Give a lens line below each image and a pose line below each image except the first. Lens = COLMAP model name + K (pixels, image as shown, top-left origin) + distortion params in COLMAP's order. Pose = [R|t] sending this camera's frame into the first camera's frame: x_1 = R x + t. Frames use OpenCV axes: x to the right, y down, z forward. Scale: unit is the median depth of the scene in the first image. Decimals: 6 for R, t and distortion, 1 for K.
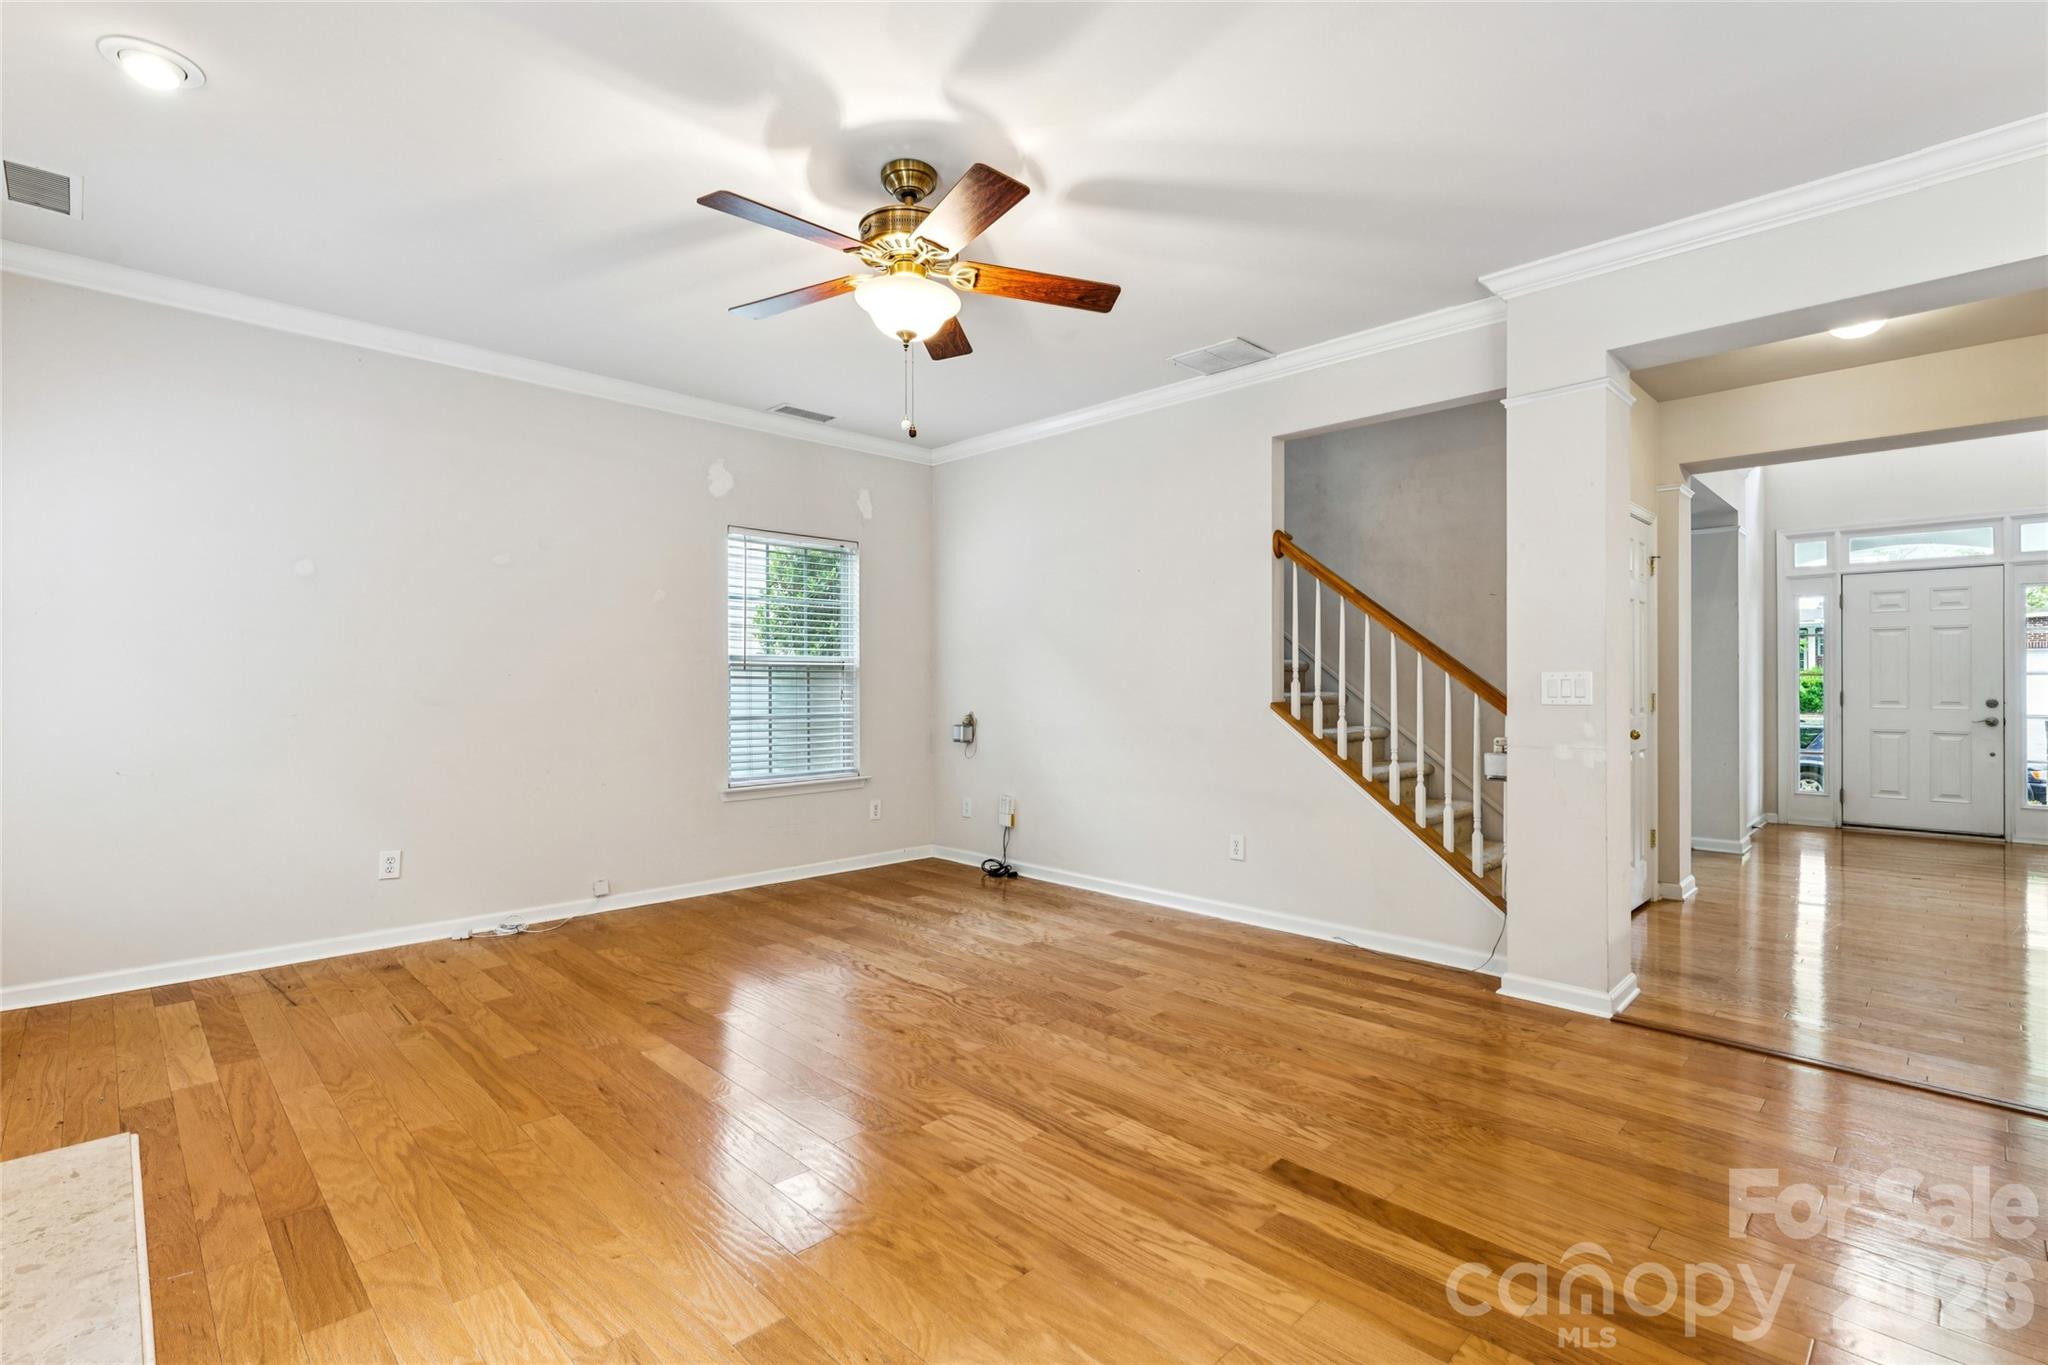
lens RADIAL K [[929.4, 0, 1024.2], [0, 929.4, 683.1], [0, 0, 1]] dist [-0.002105, 0.000411]
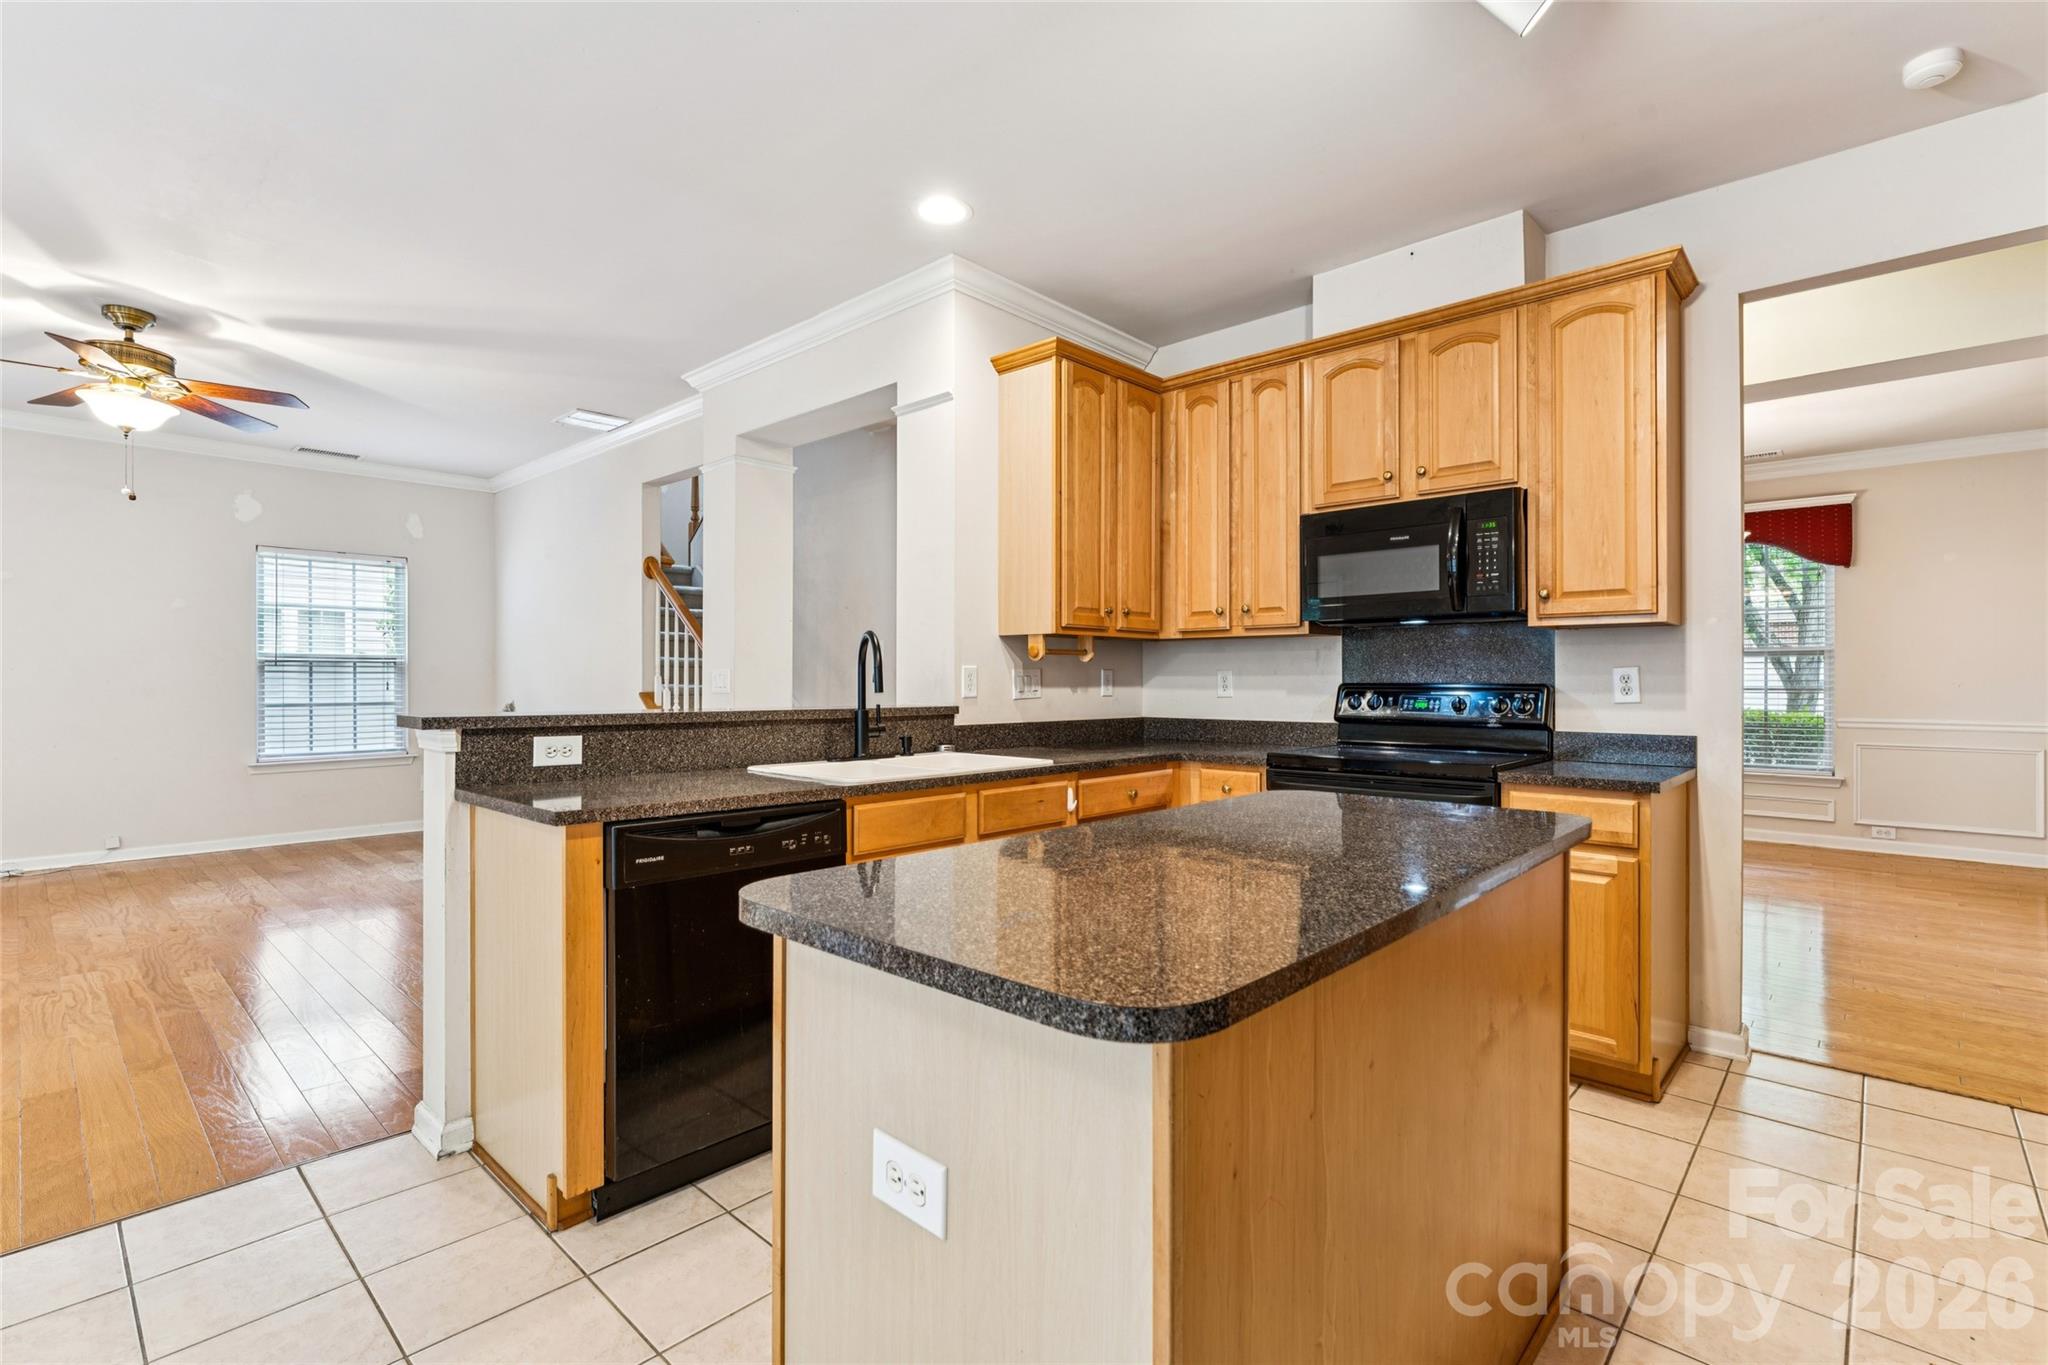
lens RADIAL K [[929.4, 0, 1015.6], [0, 929.4, 682.0], [0, 0, 1]] dist [-0.002105, 0.000411]
pose [[0.999263, 0.001866, 0.038345, 1.014978], [-0.002058, 0.999986, 0.004972, 0.000230], [-0.038335, -0.005047, 0.999252, -0.396597]]
